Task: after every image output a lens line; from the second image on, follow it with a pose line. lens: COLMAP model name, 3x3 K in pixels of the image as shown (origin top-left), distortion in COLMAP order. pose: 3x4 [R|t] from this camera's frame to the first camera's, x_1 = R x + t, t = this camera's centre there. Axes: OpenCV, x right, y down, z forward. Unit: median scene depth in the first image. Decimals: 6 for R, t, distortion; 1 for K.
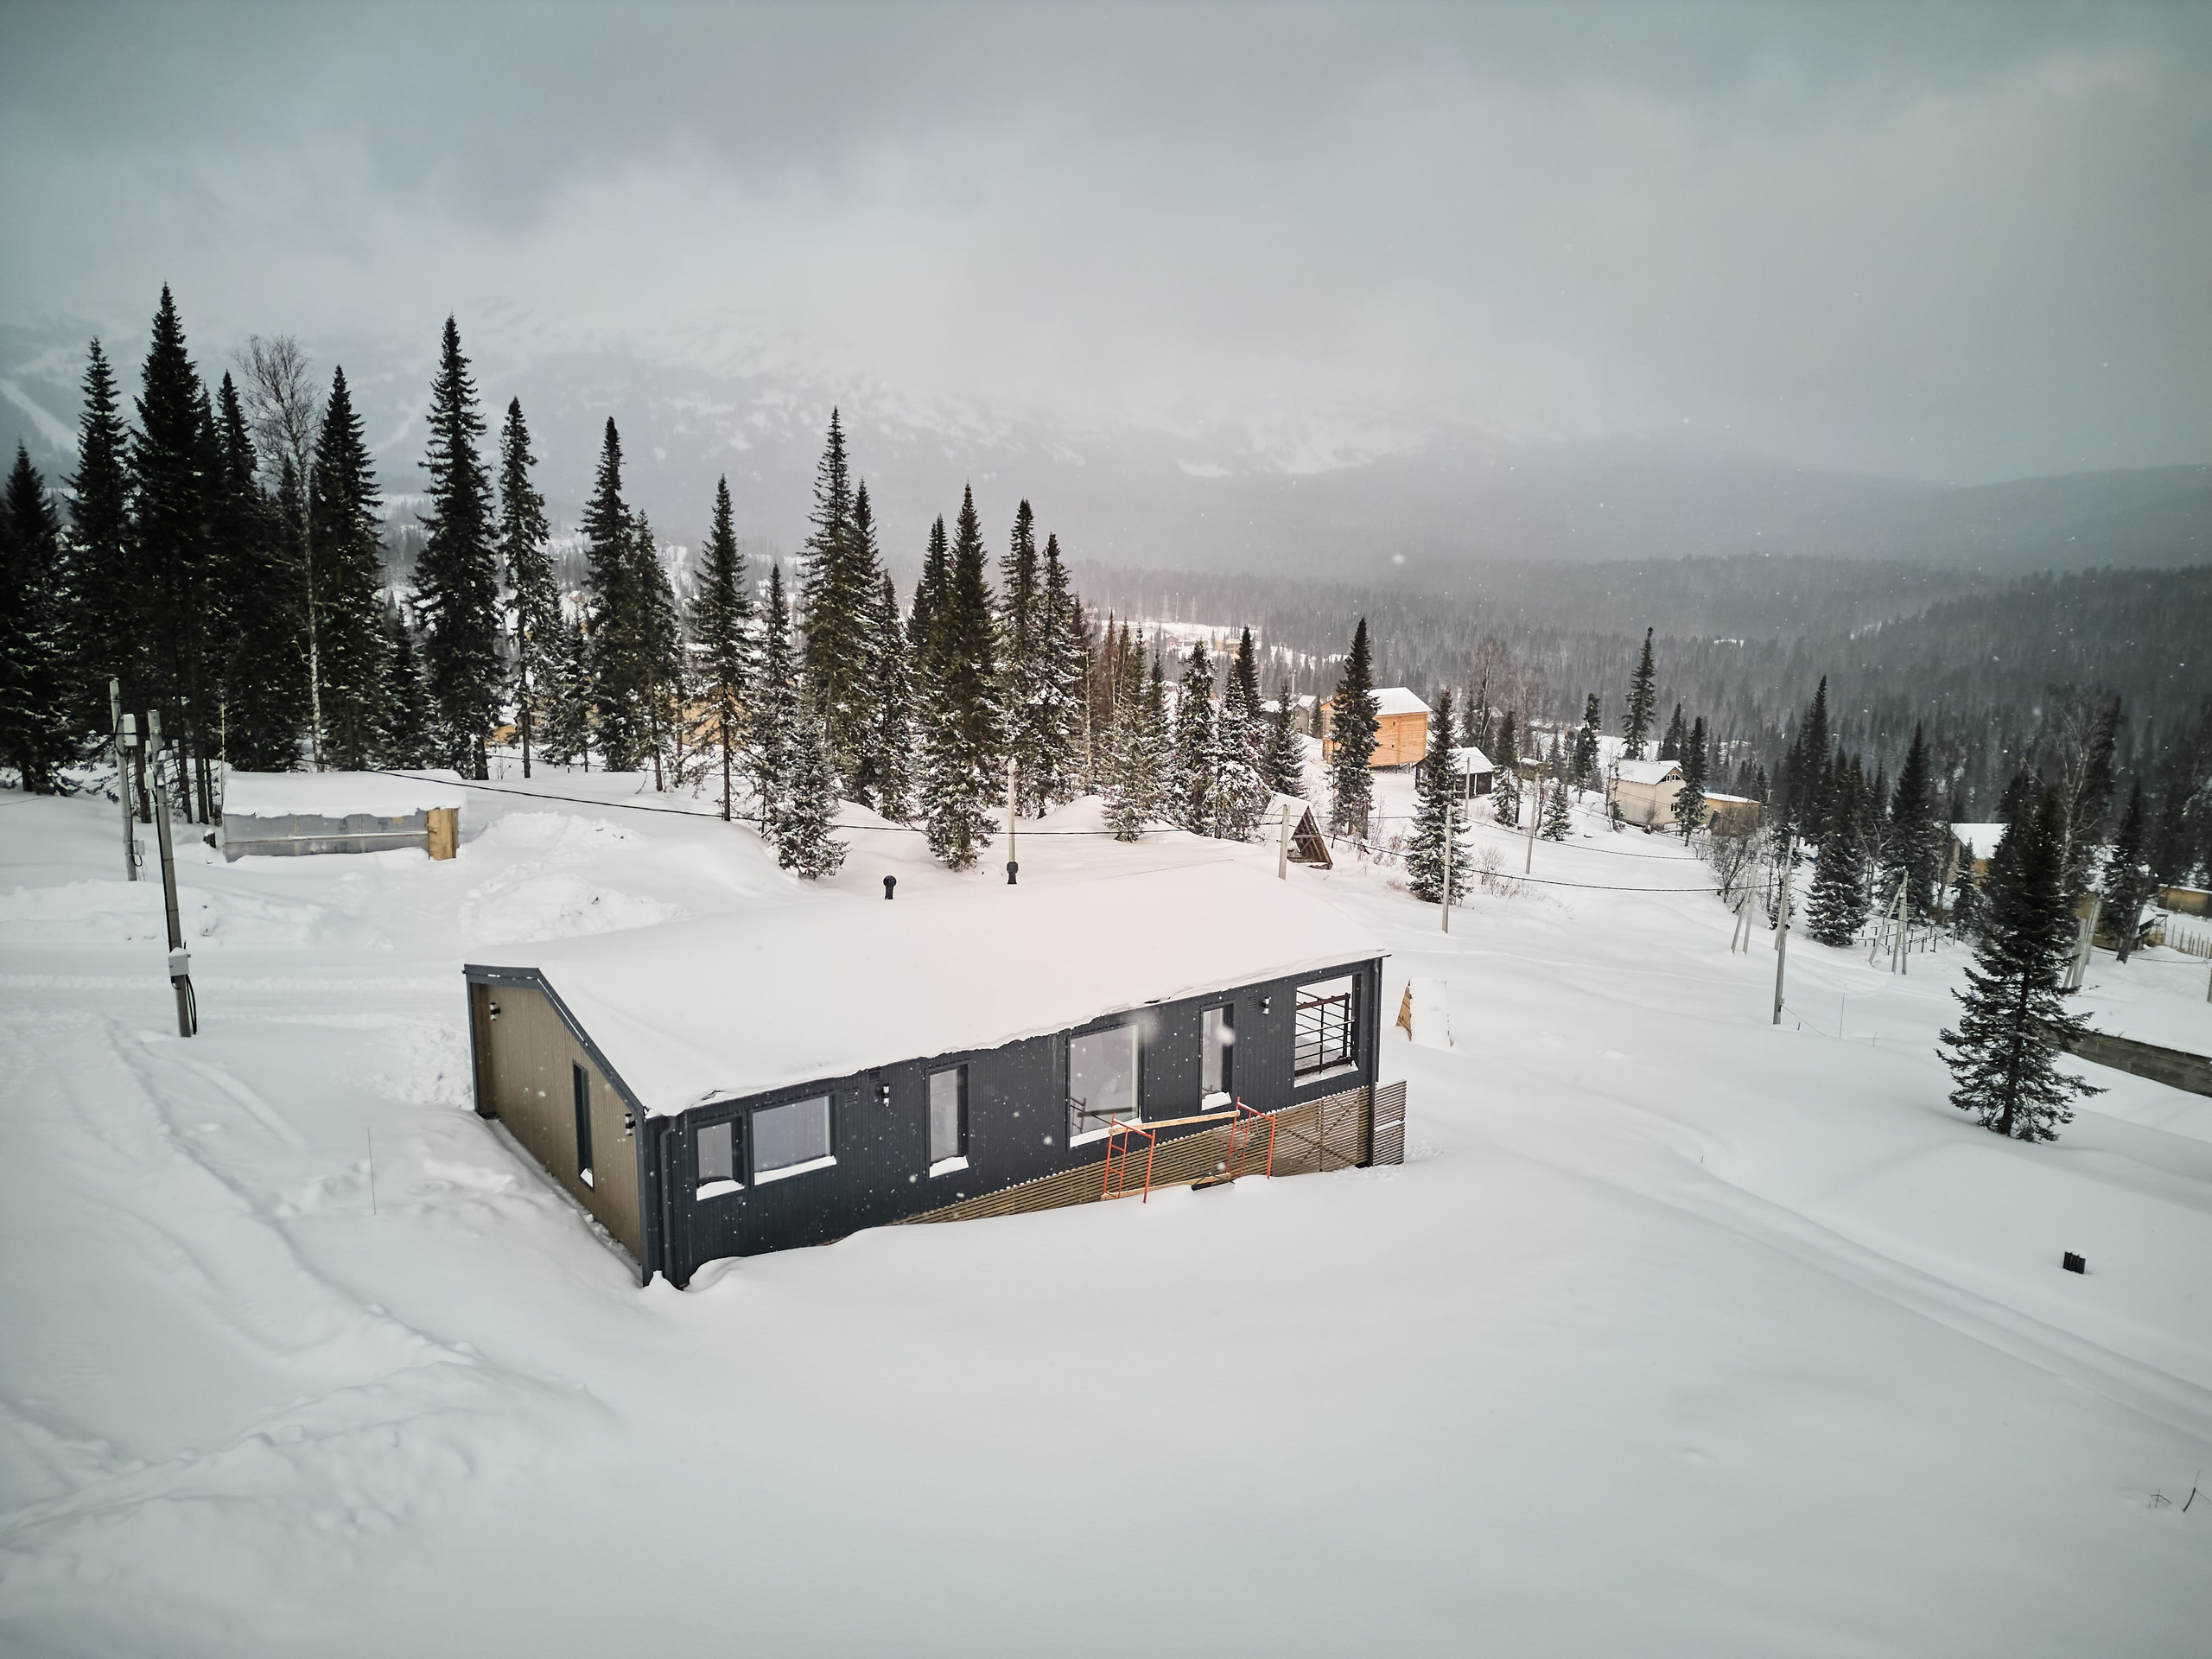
lens RADIAL K [[1523.5, 0, 1106.0], [0, 1523.5, 829.5], [0, 0, 1]] dist [0.092540, -0.092358]
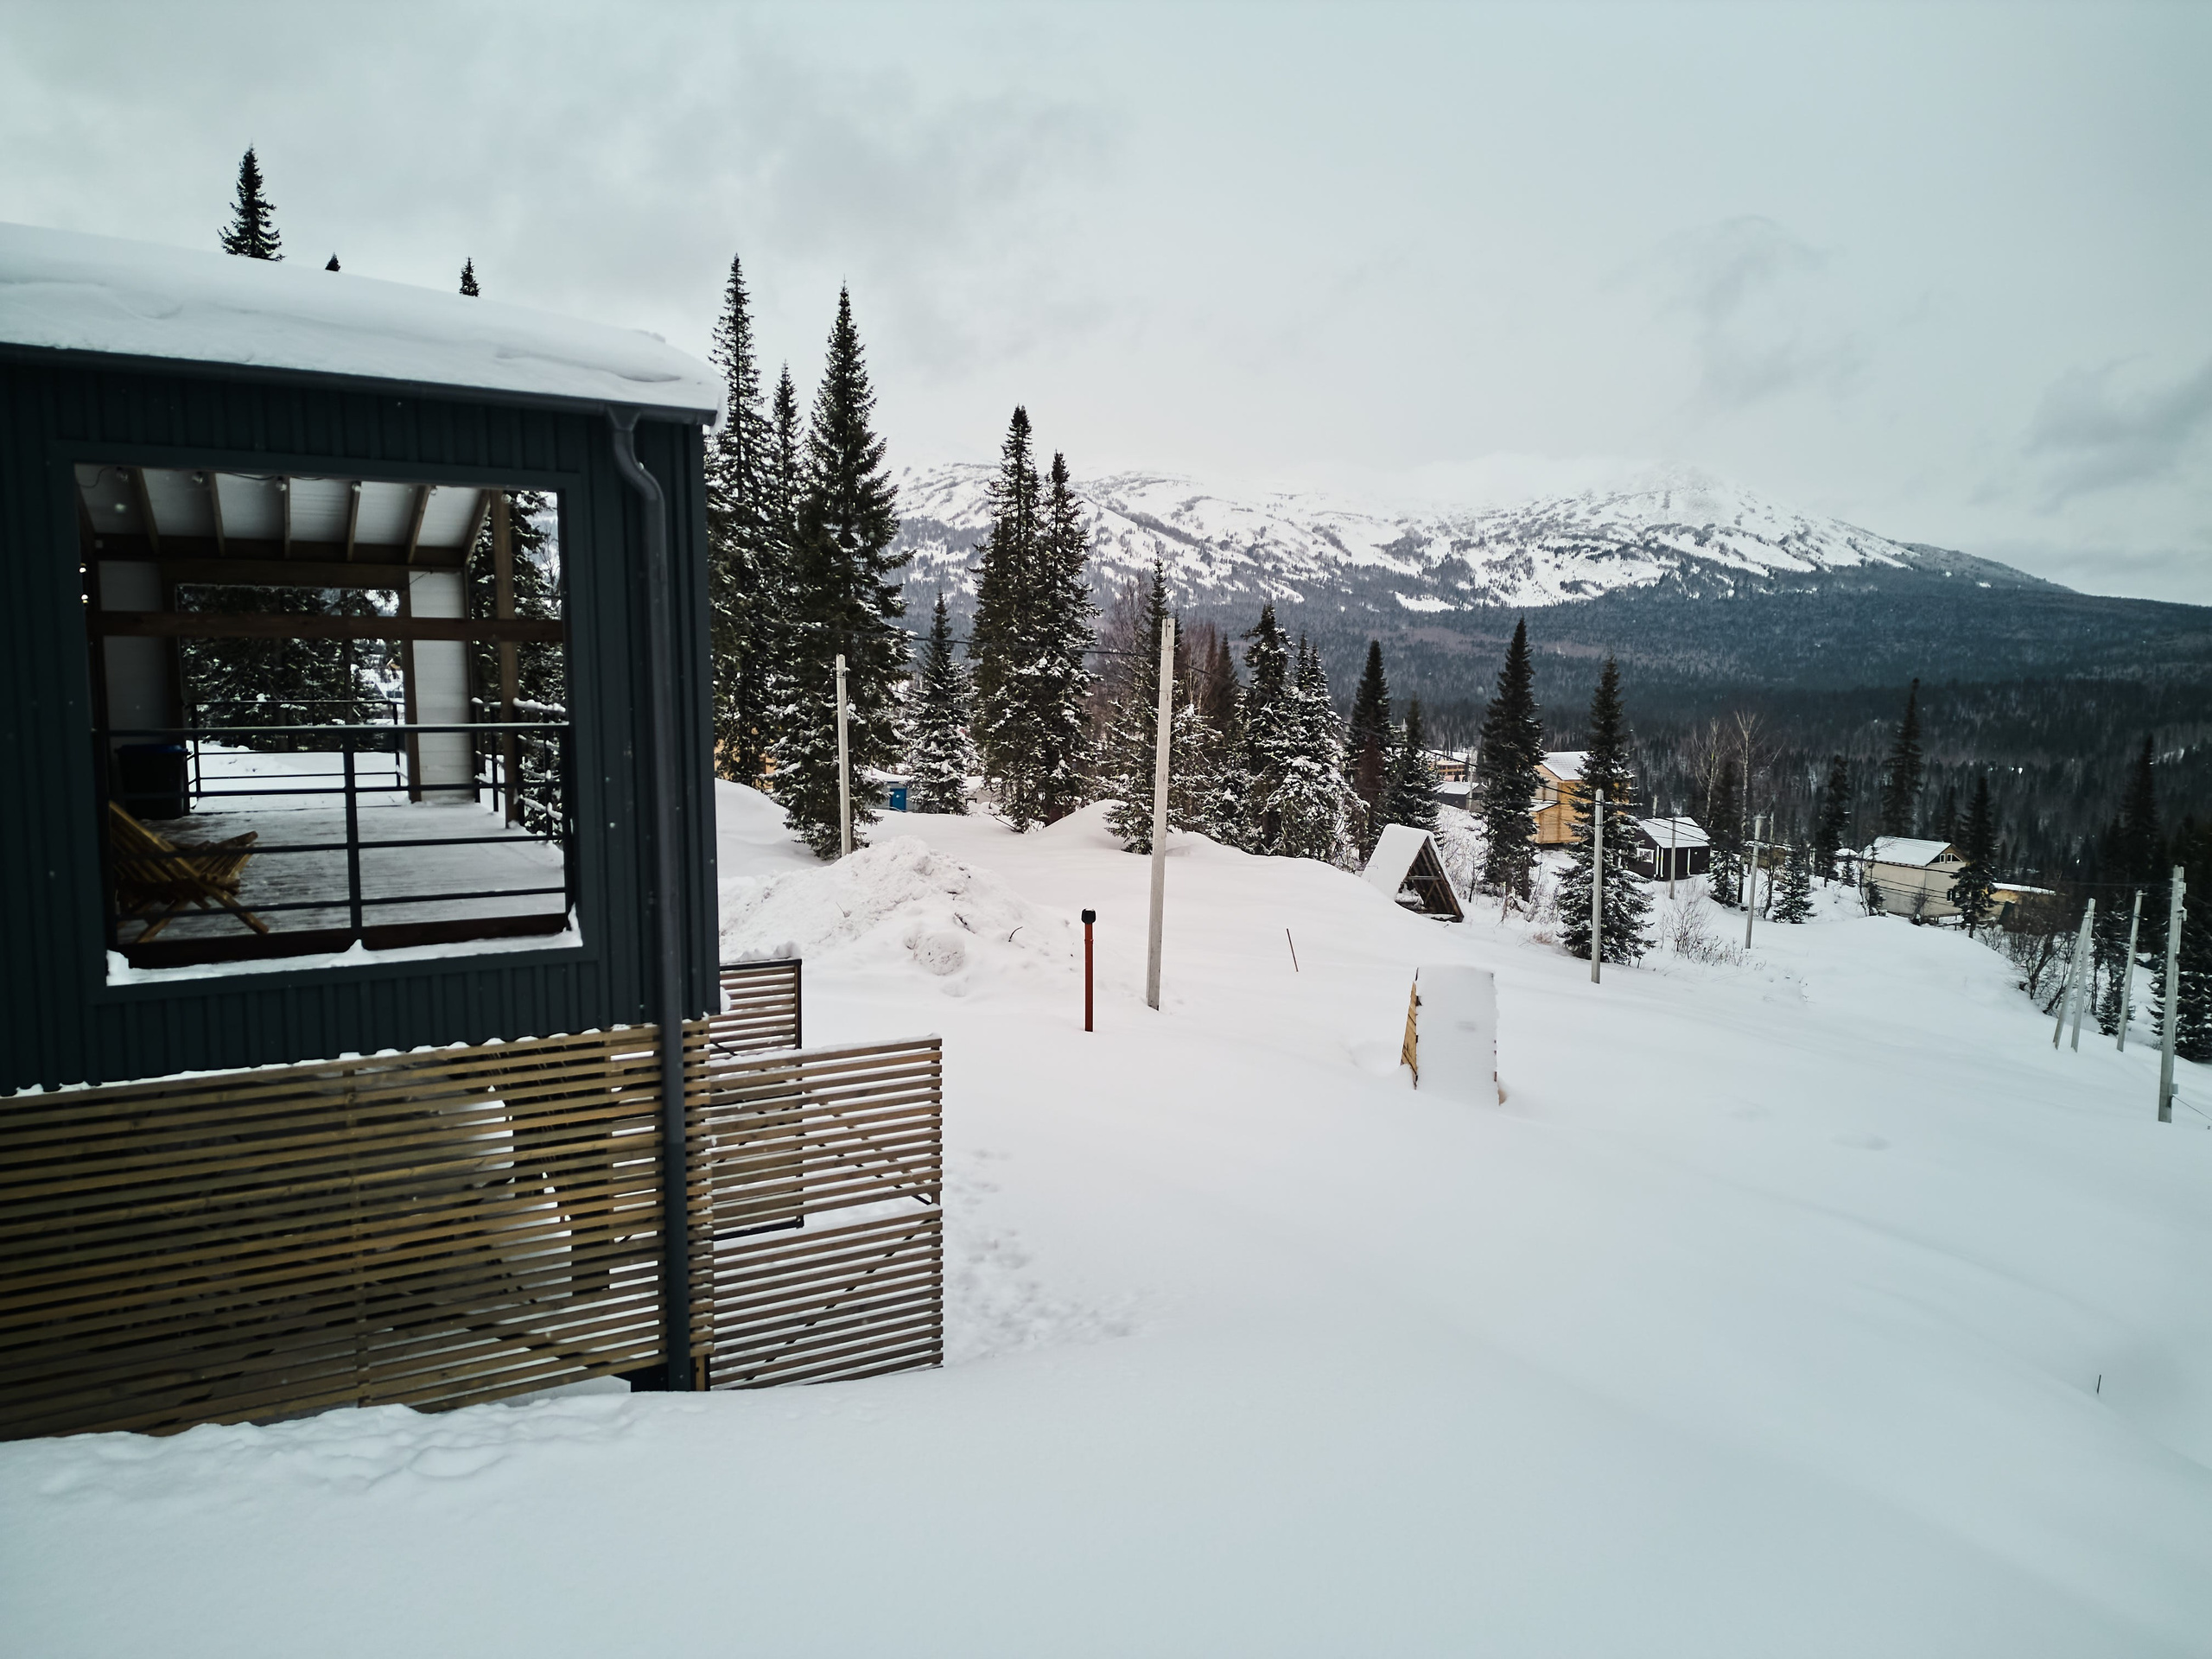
lens RADIAL K [[1532.1, 0, 1106.0], [0, 1532.1, 829.5], [0, 0, 1]] dist [0.103095, -0.091602]
pose [[0.990384, 0.004845, -0.138258, 0.117157], [-0.016662, 0.996290, -0.084436, 0.068597], [0.137336, 0.085928, 0.986790, 0.339483]]
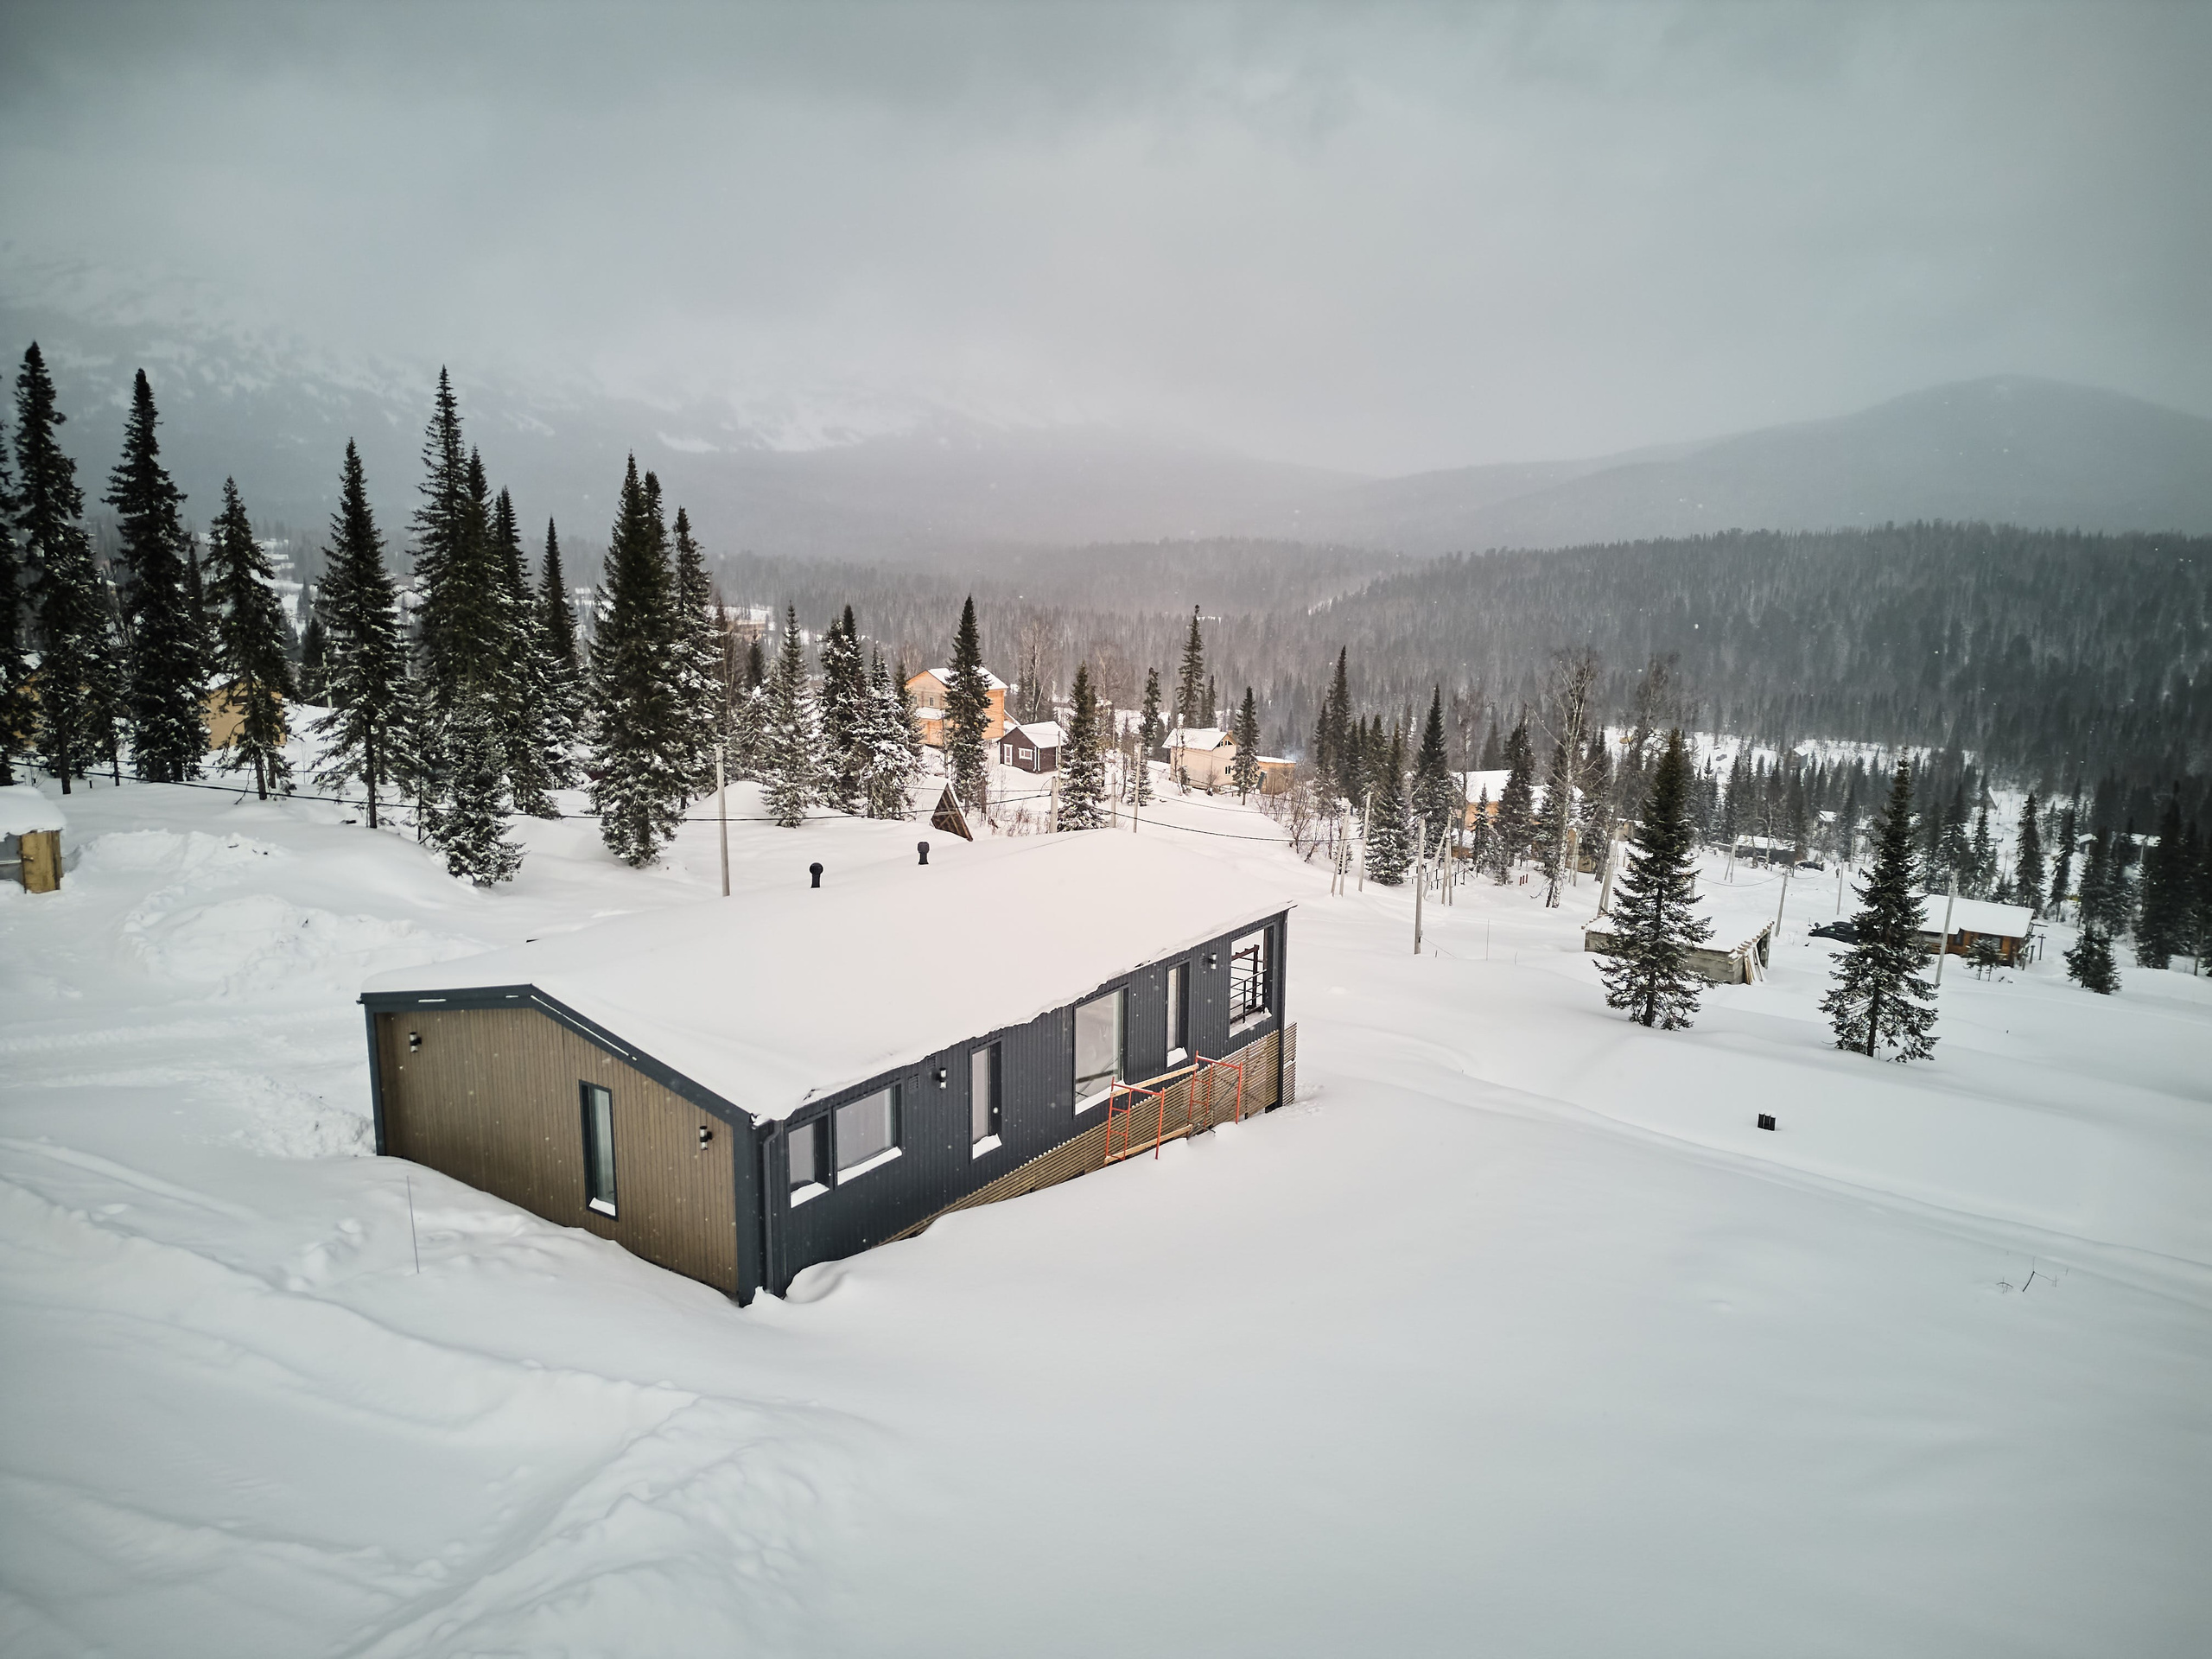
lens RADIAL K [[1523.5, 0, 1106.0], [0, 1523.5, 829.5], [0, 0, 1]] dist [0.092540, -0.092358]
pose [[0.949849, -0.059383, 0.307018, -0.113241], [0.055539, 0.998230, 0.021252, -0.000438], [-0.307737, -0.003134, 0.951466, 0.012156]]
